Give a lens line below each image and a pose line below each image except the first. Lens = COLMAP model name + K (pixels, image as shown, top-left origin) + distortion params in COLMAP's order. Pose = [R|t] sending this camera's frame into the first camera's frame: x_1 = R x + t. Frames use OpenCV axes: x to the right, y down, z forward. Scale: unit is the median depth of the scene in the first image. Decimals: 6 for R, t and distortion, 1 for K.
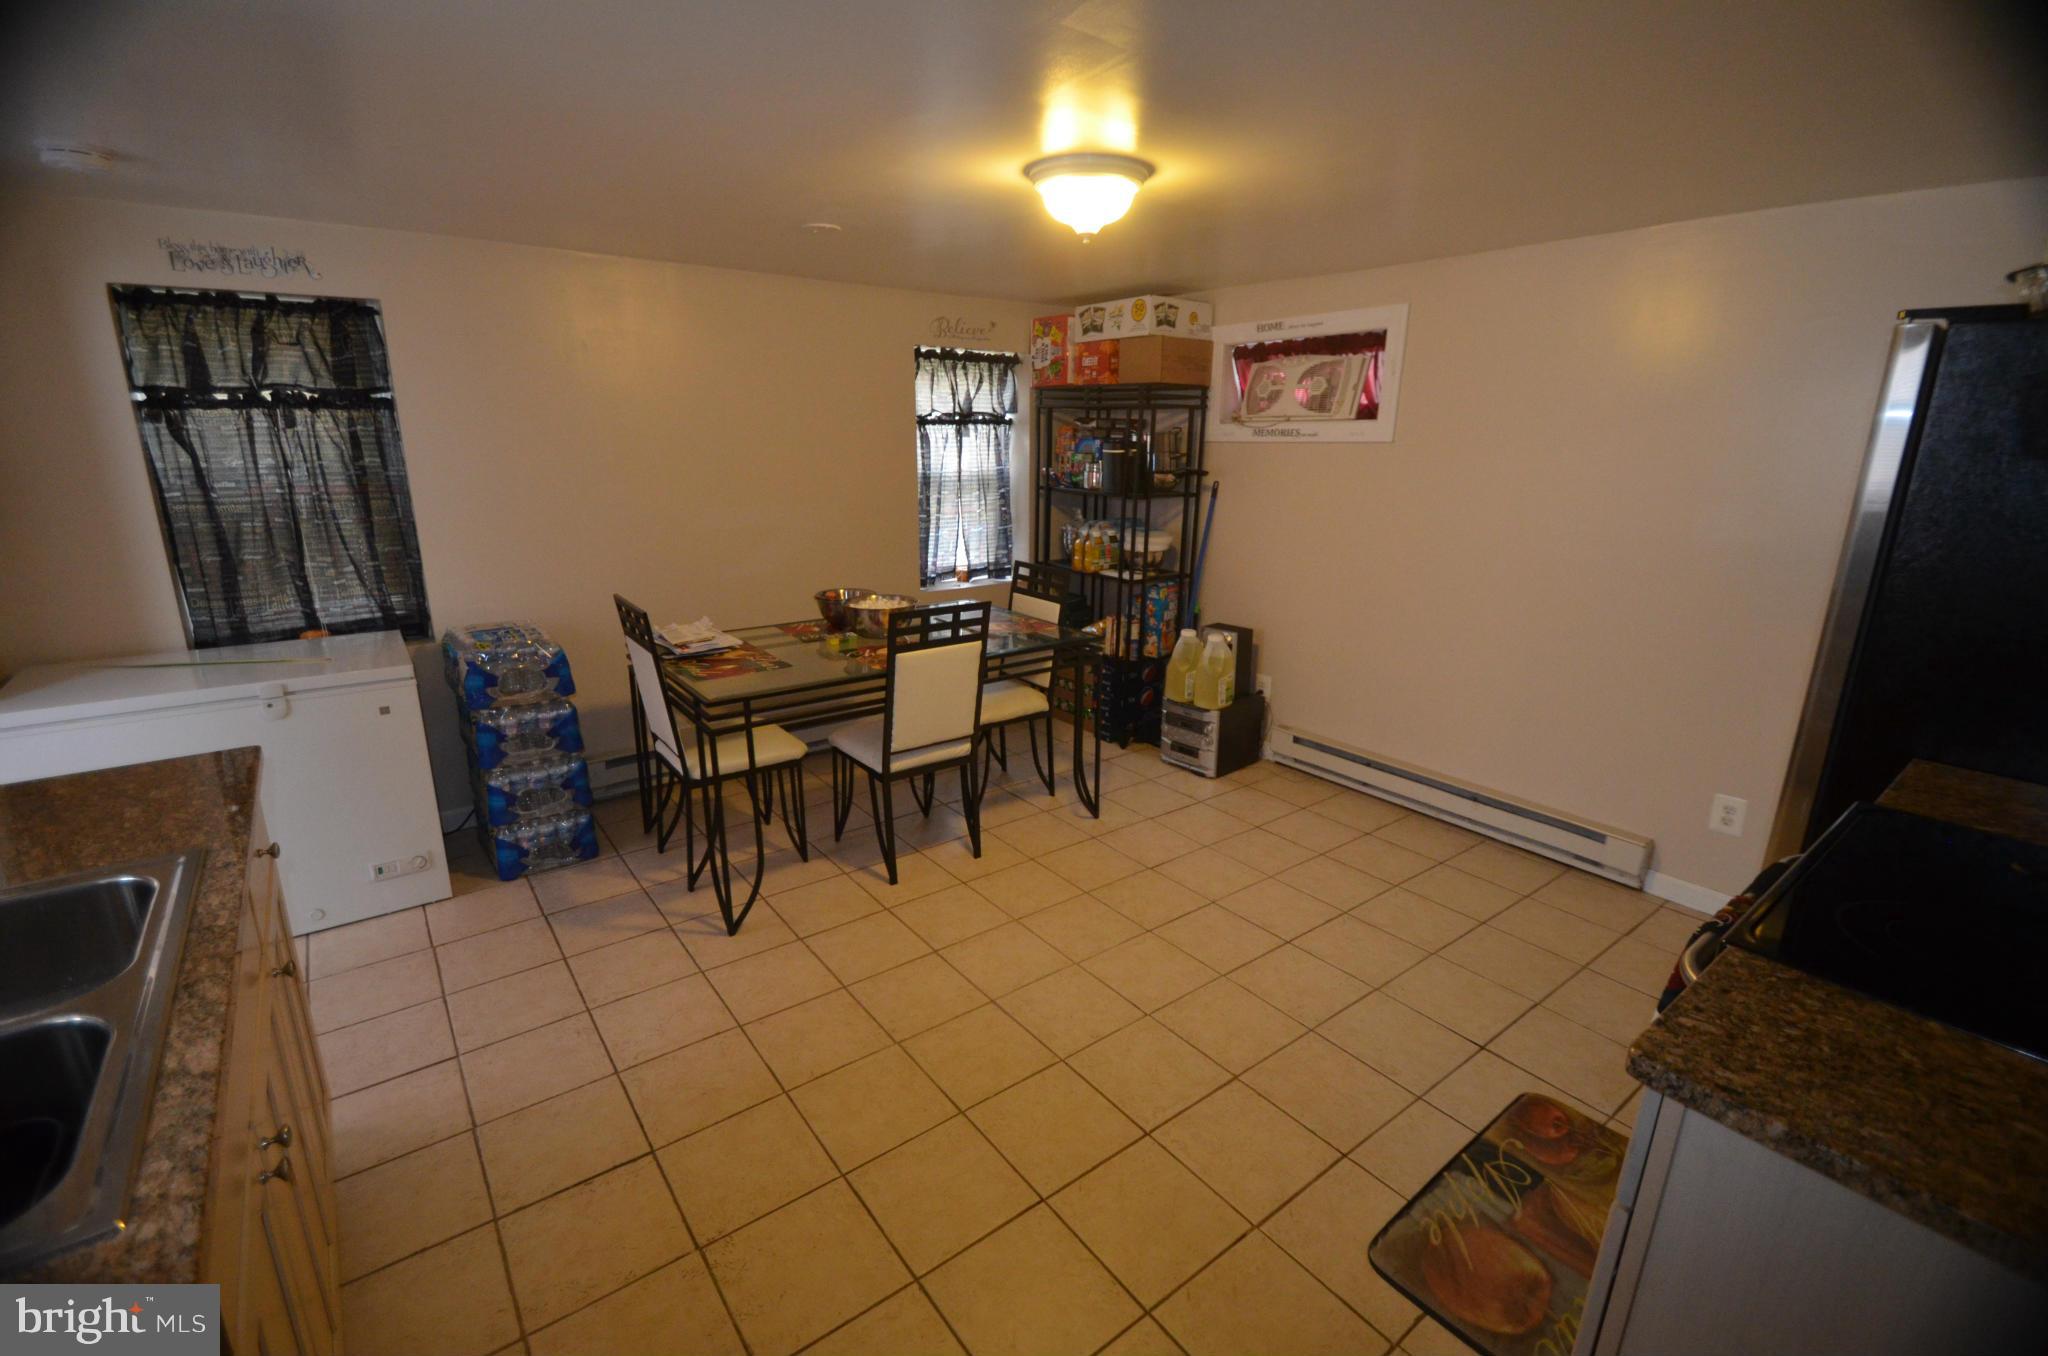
lens RADIAL K [[897.0, 0, 1026.1], [0, 897.0, 673.3], [0, 0, 1]] dist [0.022785, -0.024443]
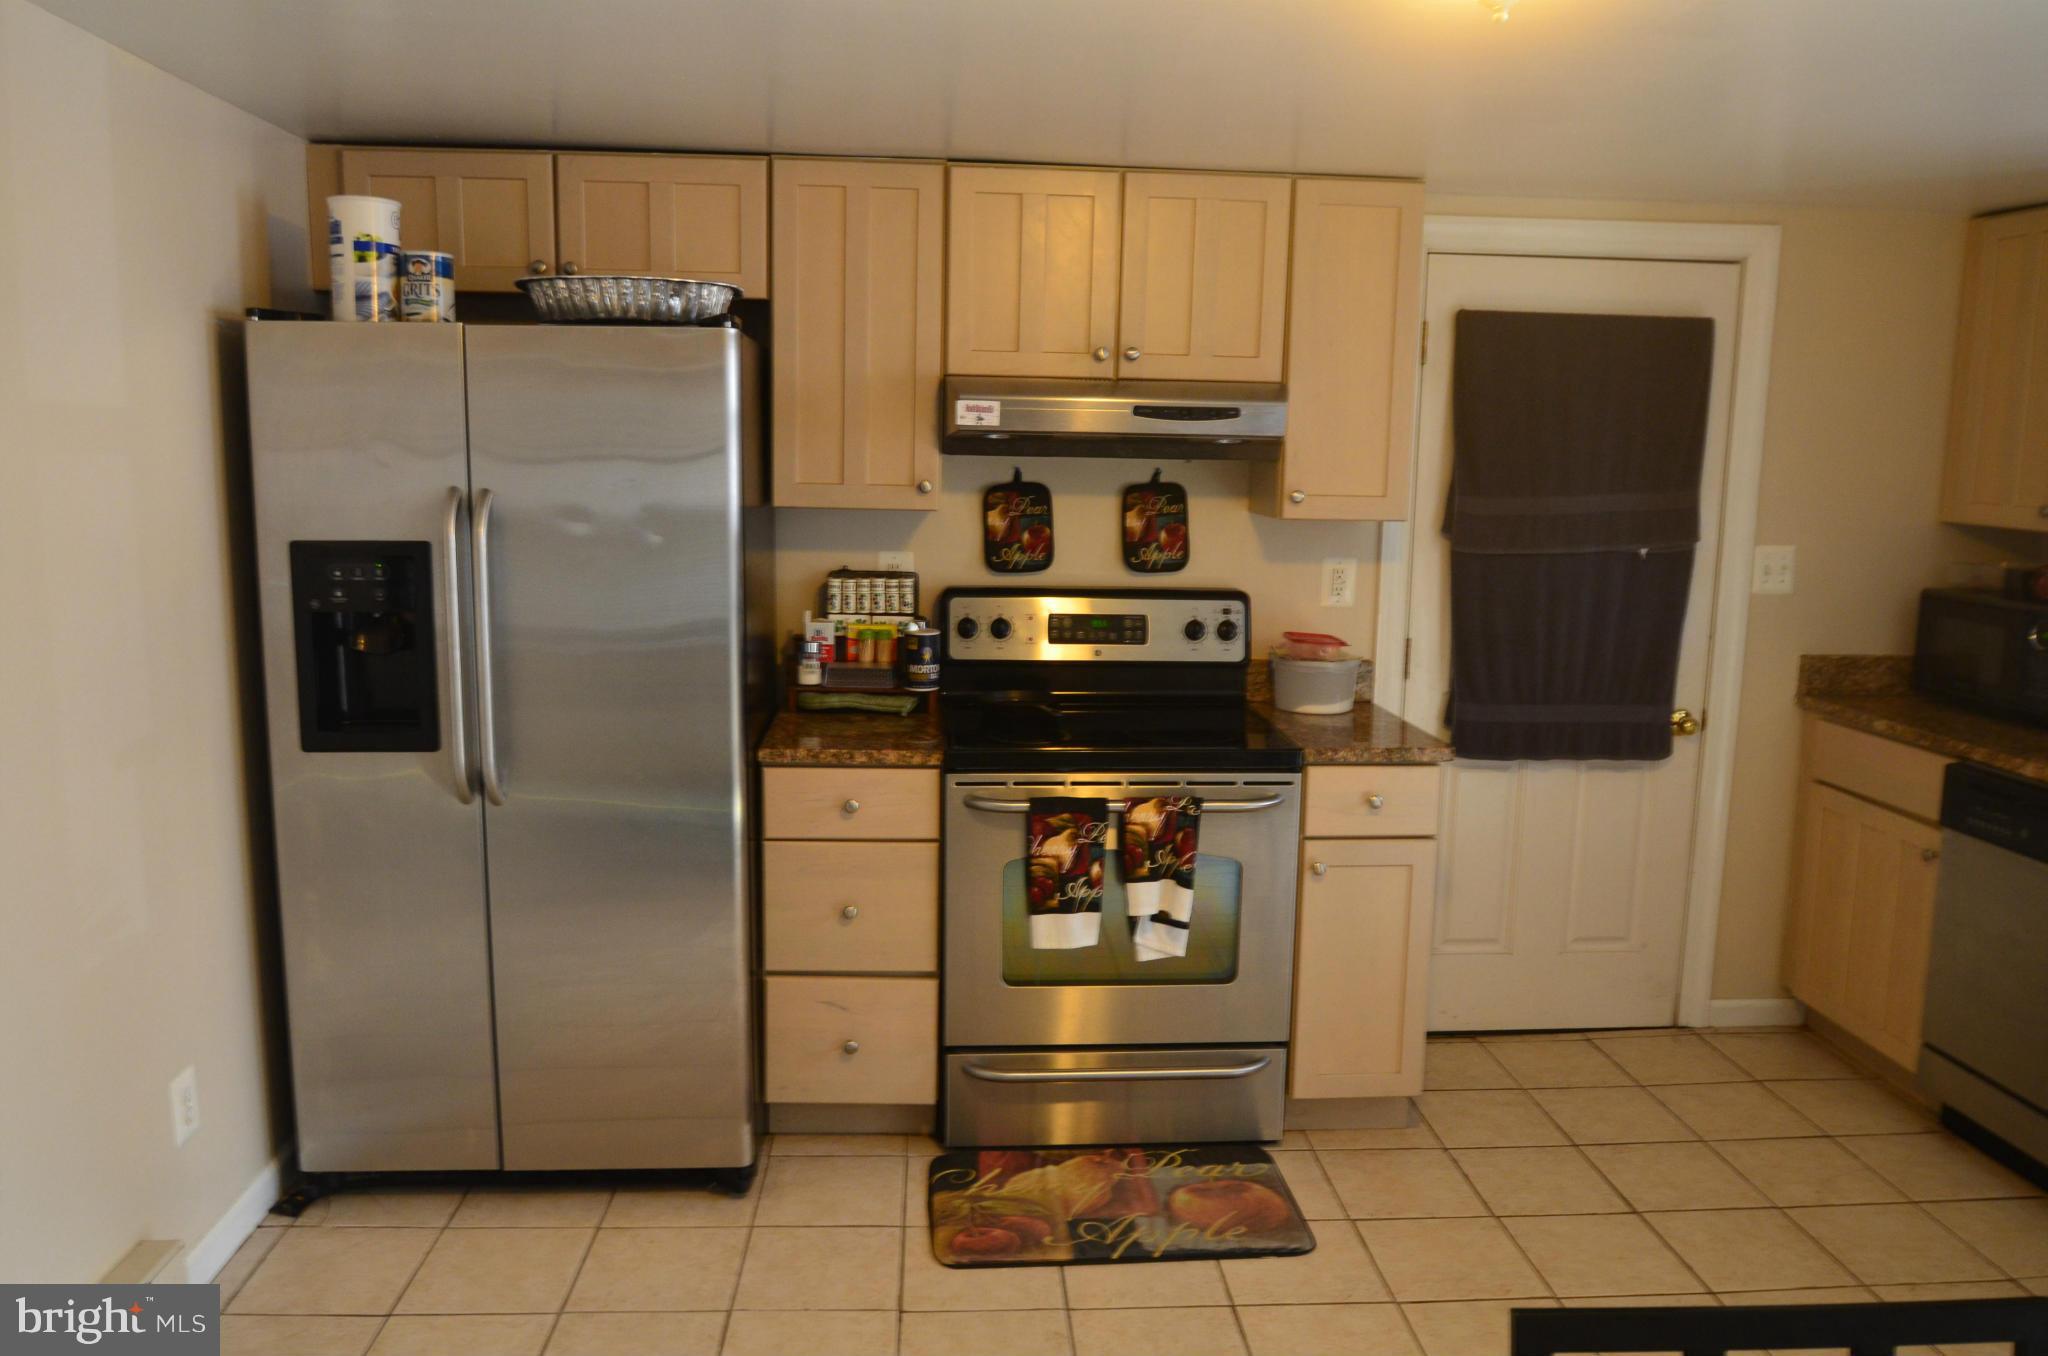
lens RADIAL K [[1502.7, 0, 1024.0], [0, 1502.7, 678.0], [0, 0, 1]] dist [-0.056435, 0.000211]
pose [[-0.830935, -0.102735, 0.546803, -0.092837], [0.128563, 0.920751, 0.368360, -0.280829], [-0.541313, 0.376382, -0.751876, 1.033124]]
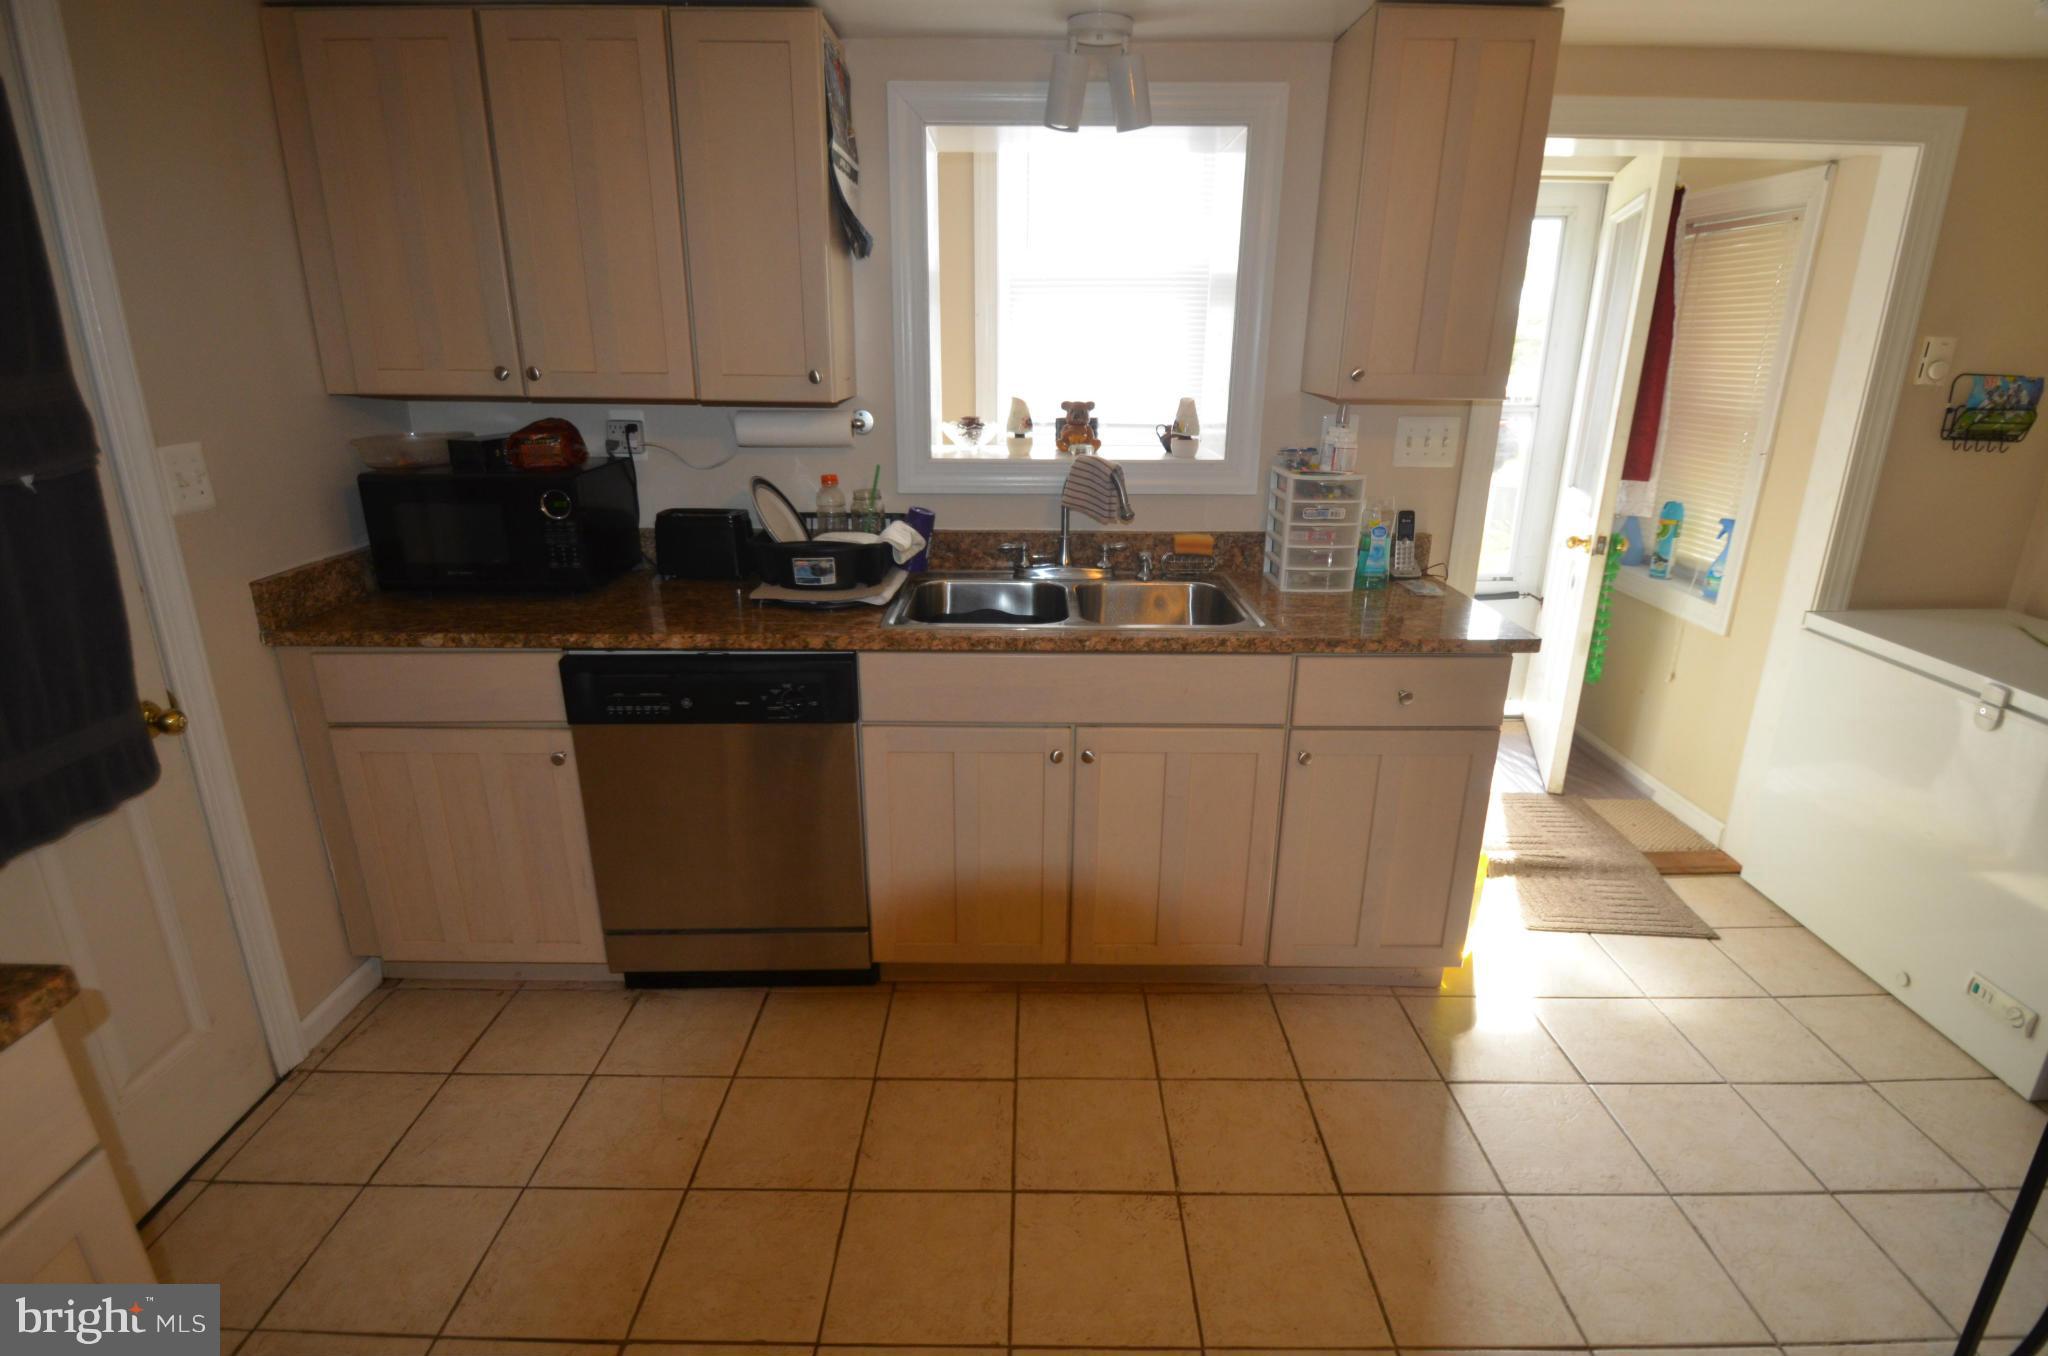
lens RADIAL K [[1045.9, 0, 1022.6], [0, 1045.9, 689.6], [0, 0, 1]] dist [-0.002376, -0.000386]
pose [[-0.616484, 0.242289, -0.749162, 0.211465], [-0.216442, 0.862672, 0.457110, -0.142255], [0.757034, 0.443951, -0.479383, 0.560836]]
